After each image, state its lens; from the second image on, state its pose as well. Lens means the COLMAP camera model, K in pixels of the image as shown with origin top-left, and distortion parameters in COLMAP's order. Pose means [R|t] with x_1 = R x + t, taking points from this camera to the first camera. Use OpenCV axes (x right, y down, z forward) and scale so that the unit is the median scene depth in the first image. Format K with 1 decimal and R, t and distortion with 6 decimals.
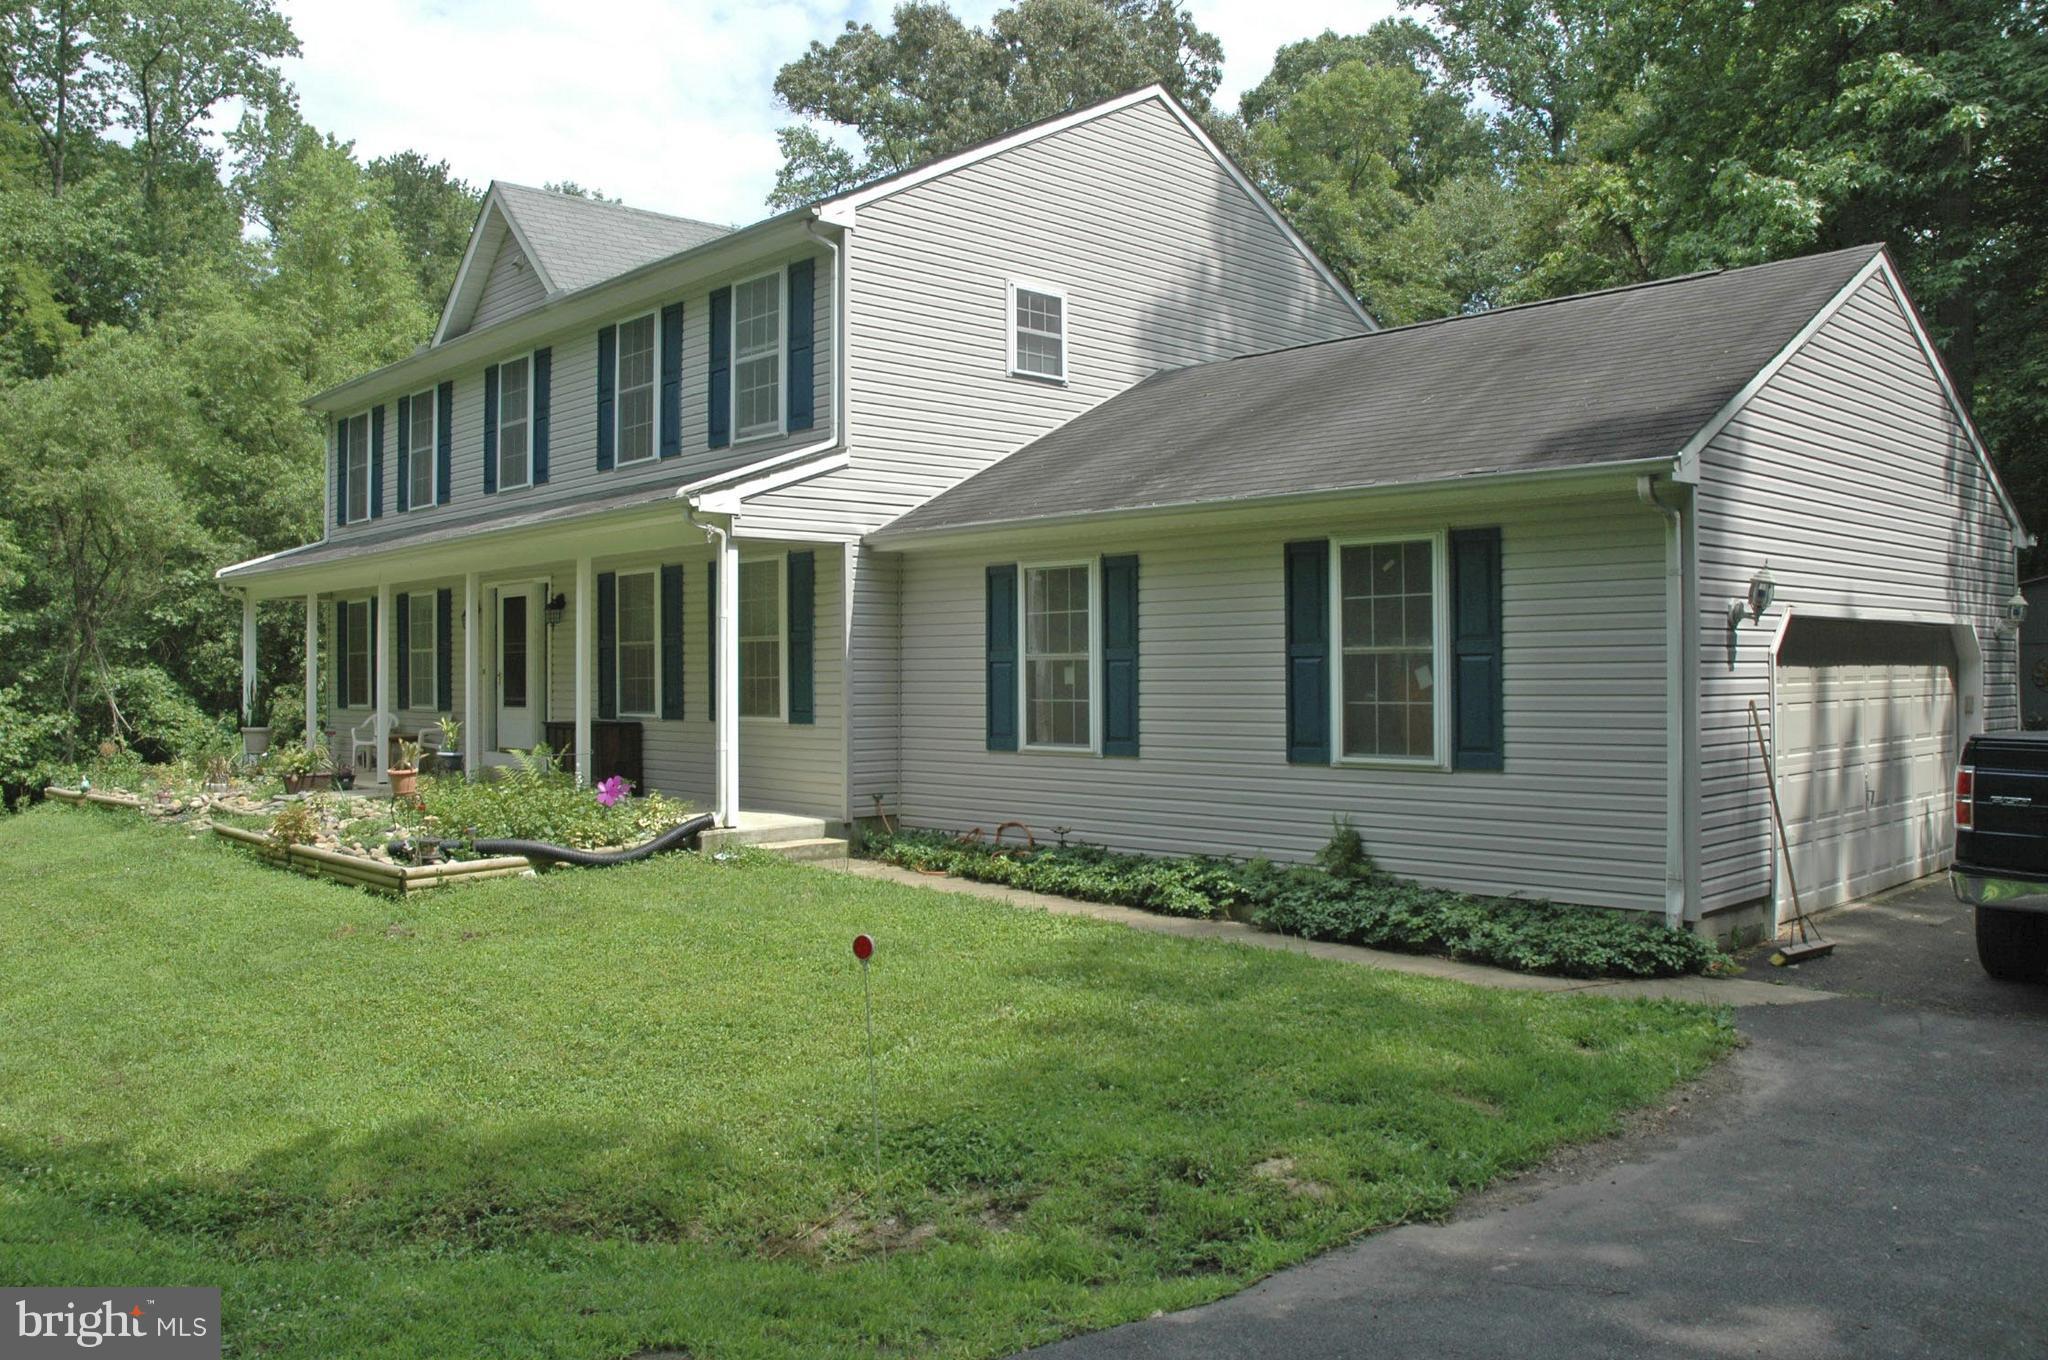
lens RADIAL K [[1537.9, 0, 1053.7], [0, 1537.9, 676.7], [0, 0, 1]] dist [-0.161257, 0.088470]
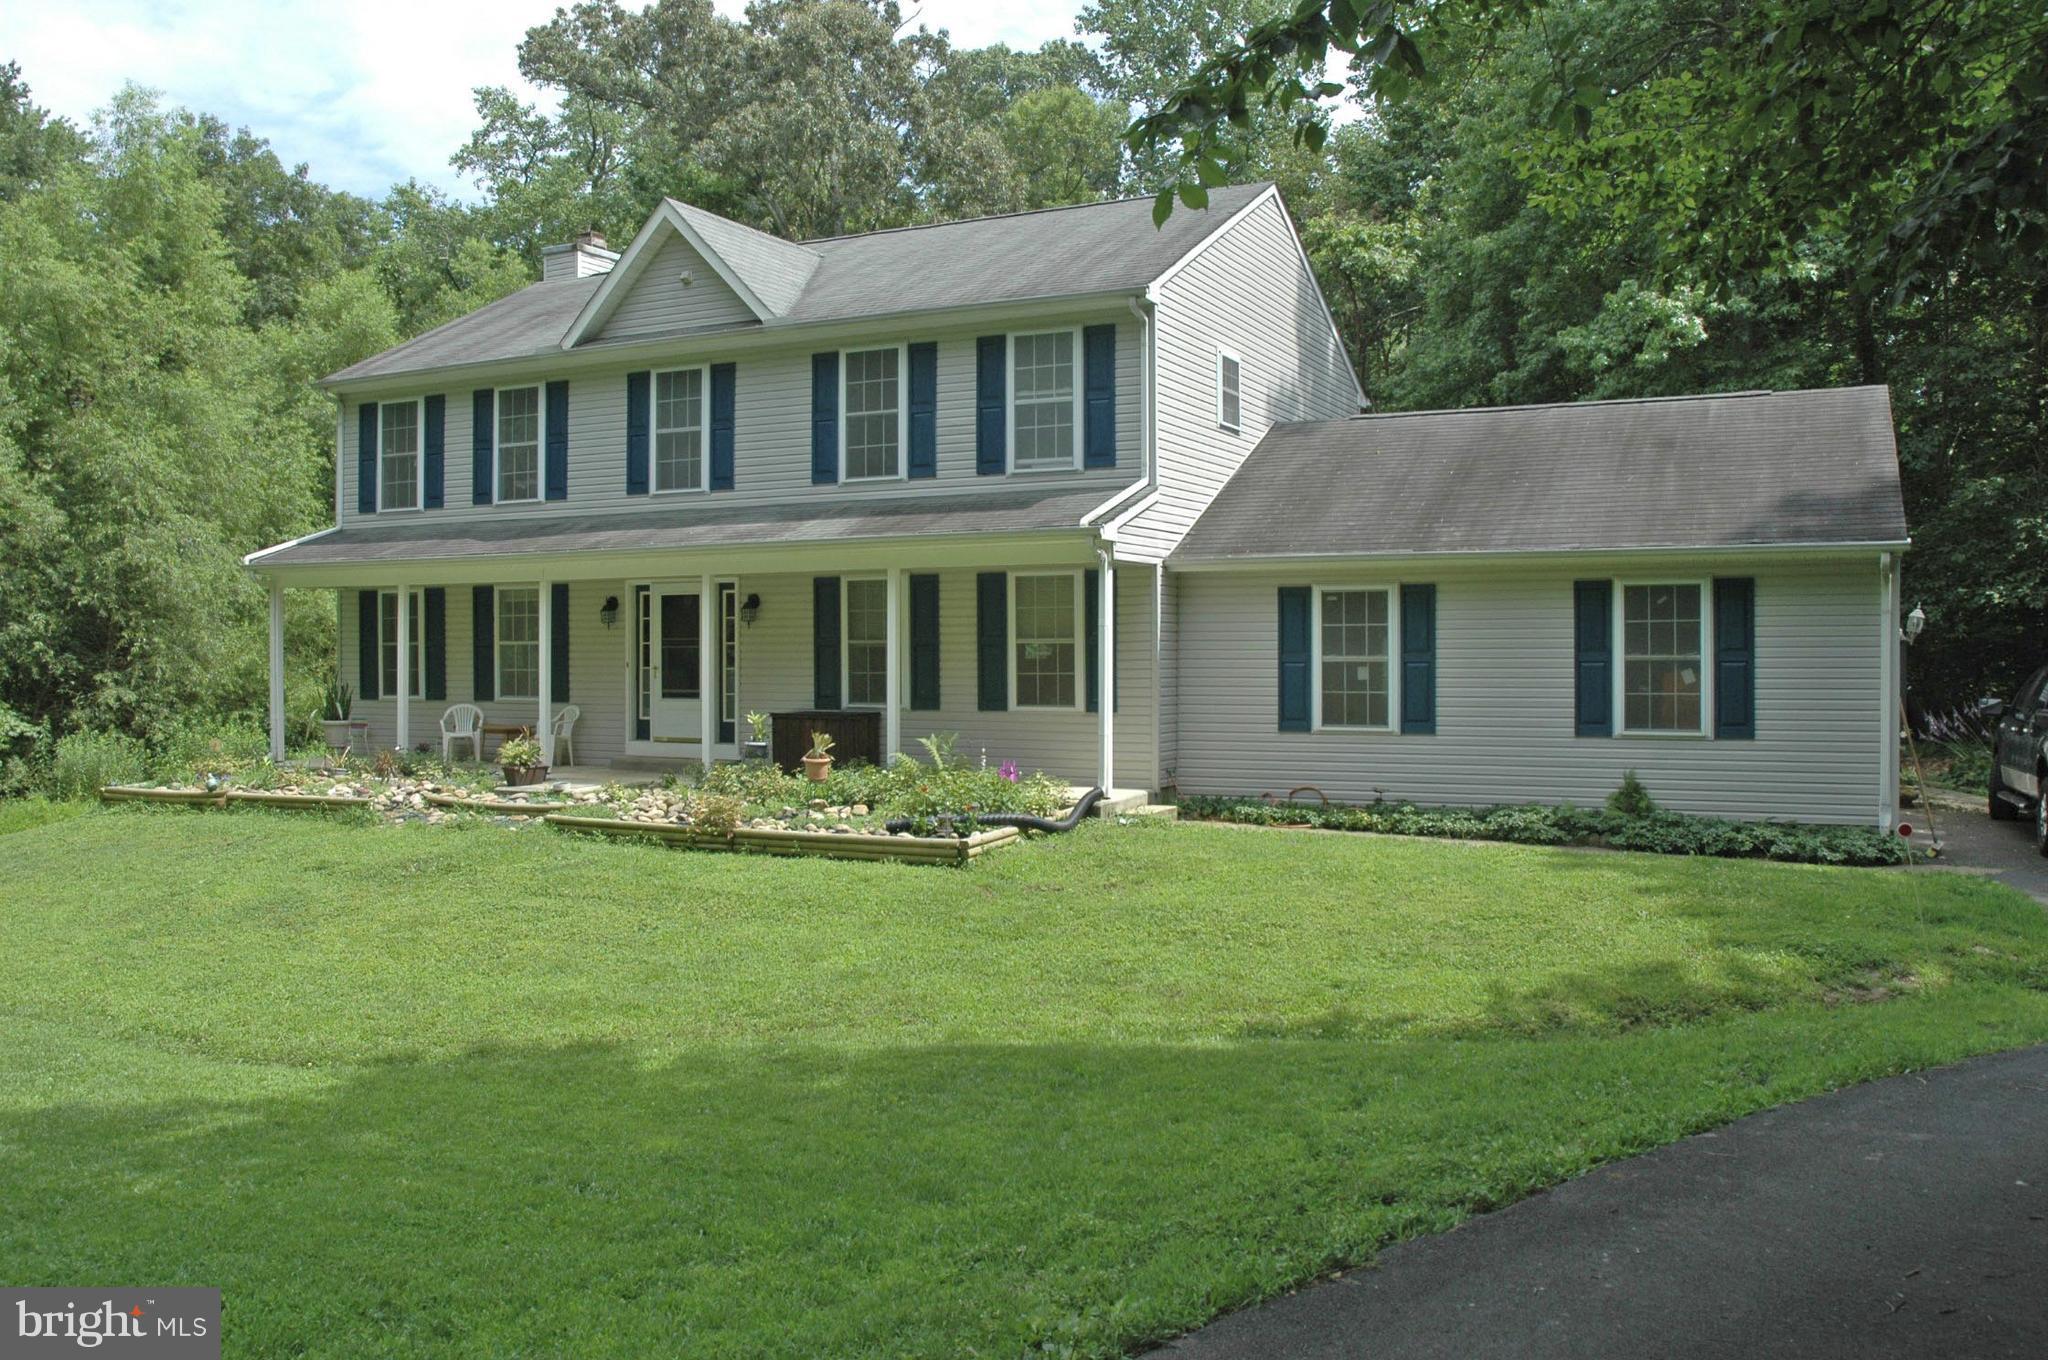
lens RADIAL K [[1602.5, 0, 982.1], [0, 1602.5, 634.4], [0, 0, 1]] dist [-0.168444, 0.164039]
pose [[0.949361, 0.005130, 0.314144, -0.684435], [-0.001739, 0.999937, -0.011075, -0.017126], [-0.314181, 0.009968, 0.949311, -0.172326]]
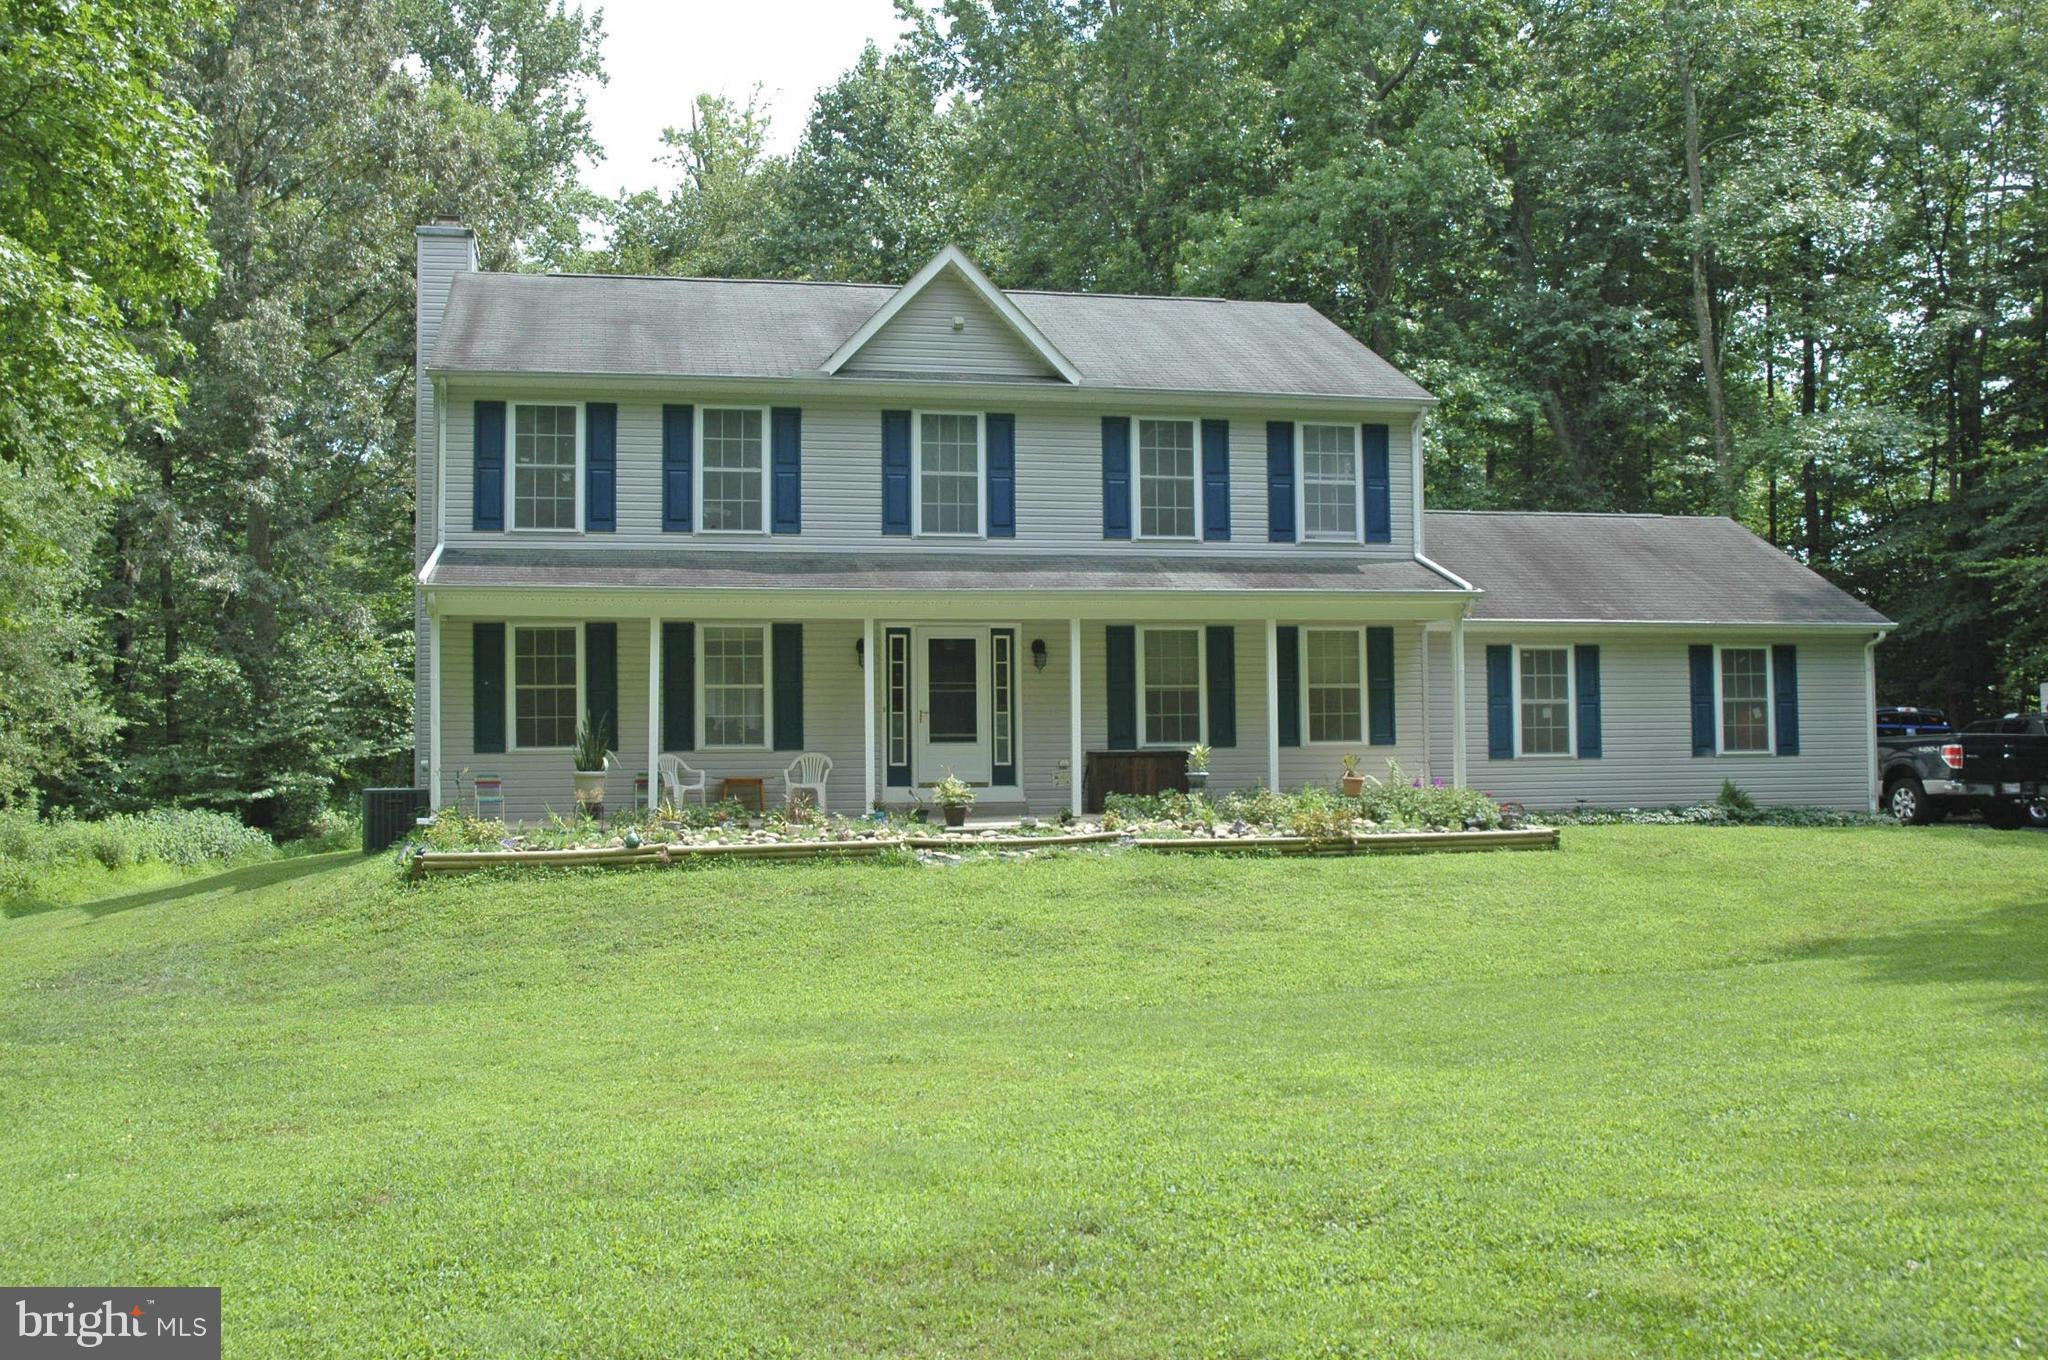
lens RADIAL K [[1306.3, 0, 1023.1], [0, 1306.3, 627.7], [0, 0, 1]] dist [-0.041396, -0.000775]
pose [[0.616133, 0.045239, 0.786342, -1.410106], [-0.002020, 0.998437, -0.055858, -0.012269], [-0.787639, 0.032827, 0.615261, 0.537748]]
